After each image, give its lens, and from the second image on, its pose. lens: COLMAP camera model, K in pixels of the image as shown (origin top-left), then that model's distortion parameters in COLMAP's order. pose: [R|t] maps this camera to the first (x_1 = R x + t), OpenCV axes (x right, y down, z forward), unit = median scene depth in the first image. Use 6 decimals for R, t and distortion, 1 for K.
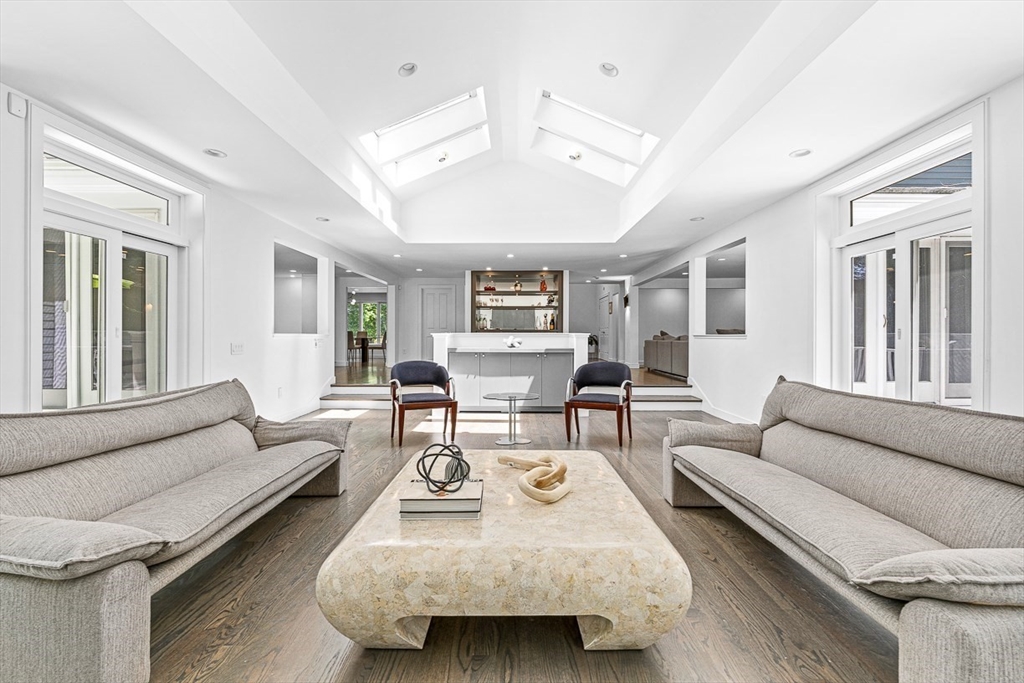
lens RADIAL K [[457.5, 0, 511.6], [0, 457.5, 335.9], [0, 0, 1]] dist [-0.000906, -0.000519]
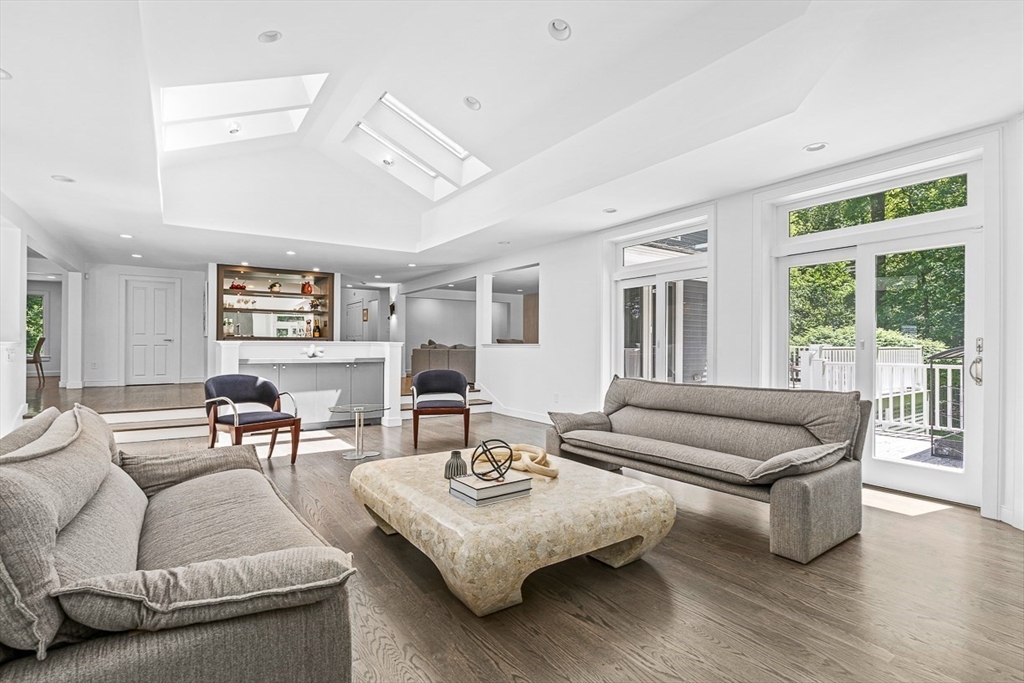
lens RADIAL K [[492.3, 0, 512.0], [0, 492.3, 345.7], [0, 0, 1]] dist [-0.000717, -0.000299]
pose [[0.818683, 0.000404, 0.574246, -0.259632], [-0.001823, 0.999997, 0.001897, -0.000683], [-0.574243, -0.002600, 0.818681, -0.015388]]
